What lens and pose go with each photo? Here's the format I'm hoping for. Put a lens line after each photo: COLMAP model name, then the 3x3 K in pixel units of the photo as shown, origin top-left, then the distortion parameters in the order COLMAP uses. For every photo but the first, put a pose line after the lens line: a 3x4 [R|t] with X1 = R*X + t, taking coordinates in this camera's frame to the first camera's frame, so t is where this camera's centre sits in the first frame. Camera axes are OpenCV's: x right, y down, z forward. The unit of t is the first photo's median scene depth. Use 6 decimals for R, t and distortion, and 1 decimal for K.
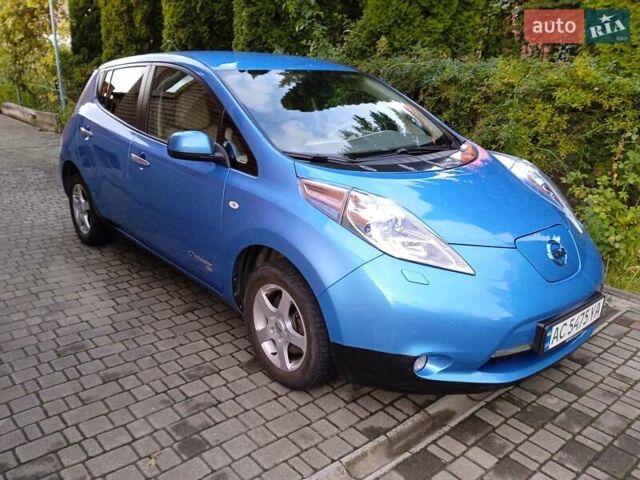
lens RADIAL K [[537.9, 0, 320.0], [0, 537.9, 240.0], [0, 0, 1]] dist [0.098664, -0.161661]
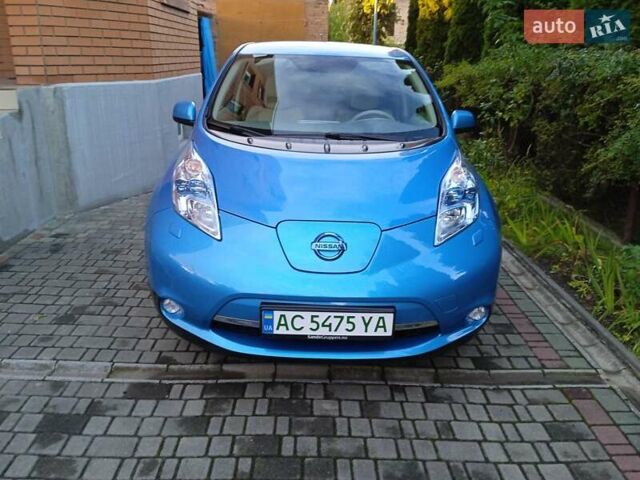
lens RADIAL K [[538.8, 0, 330.0], [0, 538.8, 228.9], [0, 0, 1]] dist [0.099165, -0.157979]
pose [[0.767962, 0.194823, -0.610146, 0.974948], [-0.205576, 0.977190, 0.053273, -0.058928], [0.606608, 0.084519, 0.790496, 0.239036]]
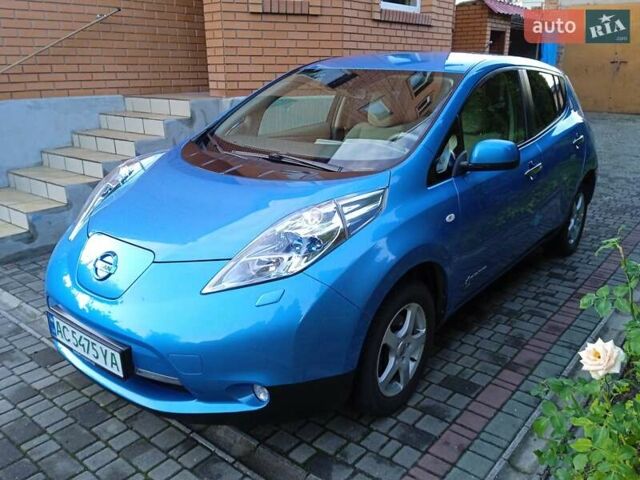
lens RADIAL K [[537.9, 0, 320.0], [0, 537.9, 240.0], [0, 0, 1]] dist [0.098664, -0.161661]
pose [[0.183242, 0.287288, -0.940153, 1.308222], [-0.303280, 0.926219, 0.223919, -0.324013], [0.935117, 0.244098, 0.256851, 1.050409]]
